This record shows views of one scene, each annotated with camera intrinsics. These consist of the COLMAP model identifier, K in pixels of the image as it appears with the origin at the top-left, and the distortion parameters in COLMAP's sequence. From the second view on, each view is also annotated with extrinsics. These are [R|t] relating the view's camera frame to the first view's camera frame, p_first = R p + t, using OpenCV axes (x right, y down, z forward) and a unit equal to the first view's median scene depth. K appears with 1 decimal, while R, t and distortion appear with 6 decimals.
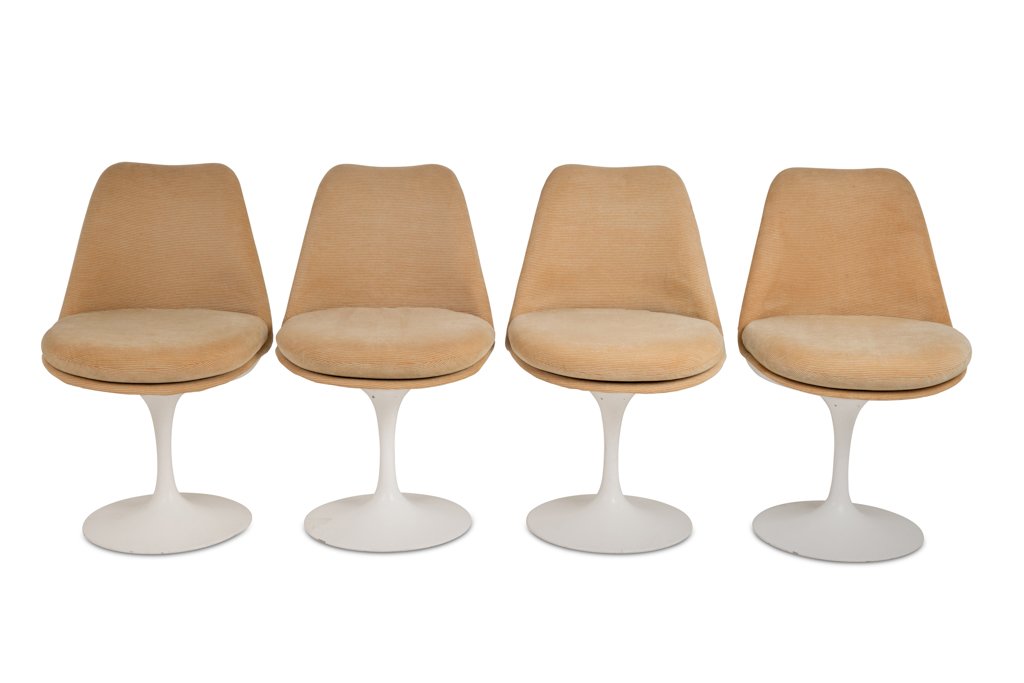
lens RADIAL K [[2054.4, 0, 520.6], [0, 2054.4, 331.0], [0, 0, 1]] dist [0.104672, 0.000000]
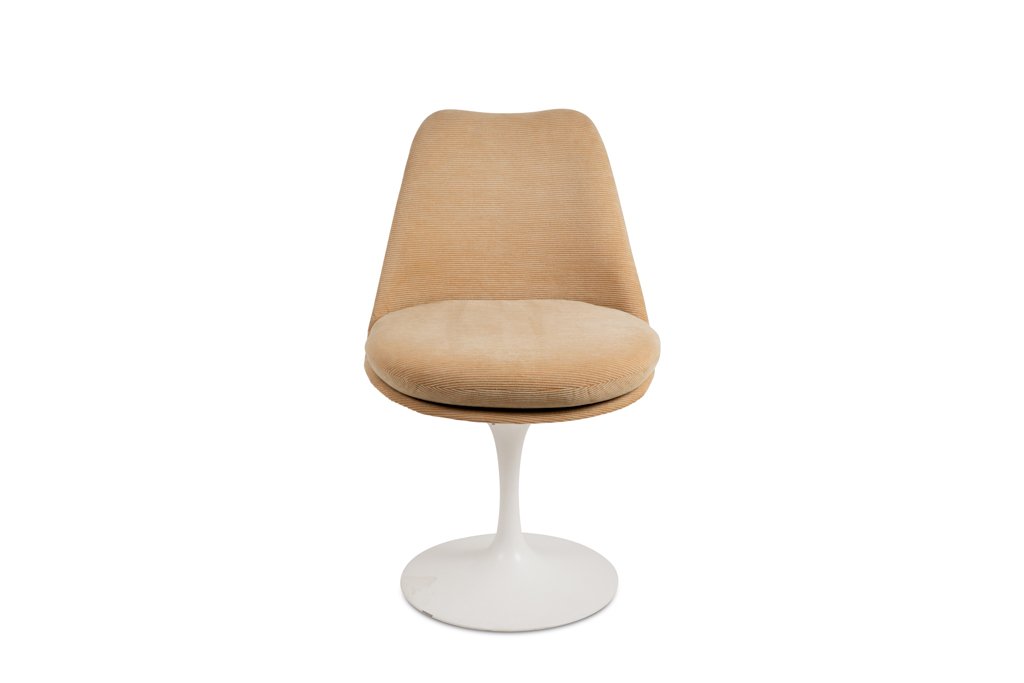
lens RADIAL K [[2054.4, 0, 518.1], [0, 2054.4, 365.1], [0, 0, 1]] dist [0.104672, 0.000000]
pose [[0.999921, -0.008633, -0.009123, -0.054026], [0.009131, 0.998389, 0.056004, -0.030132], [0.008625, -0.056083, 0.998389, 0.244009]]
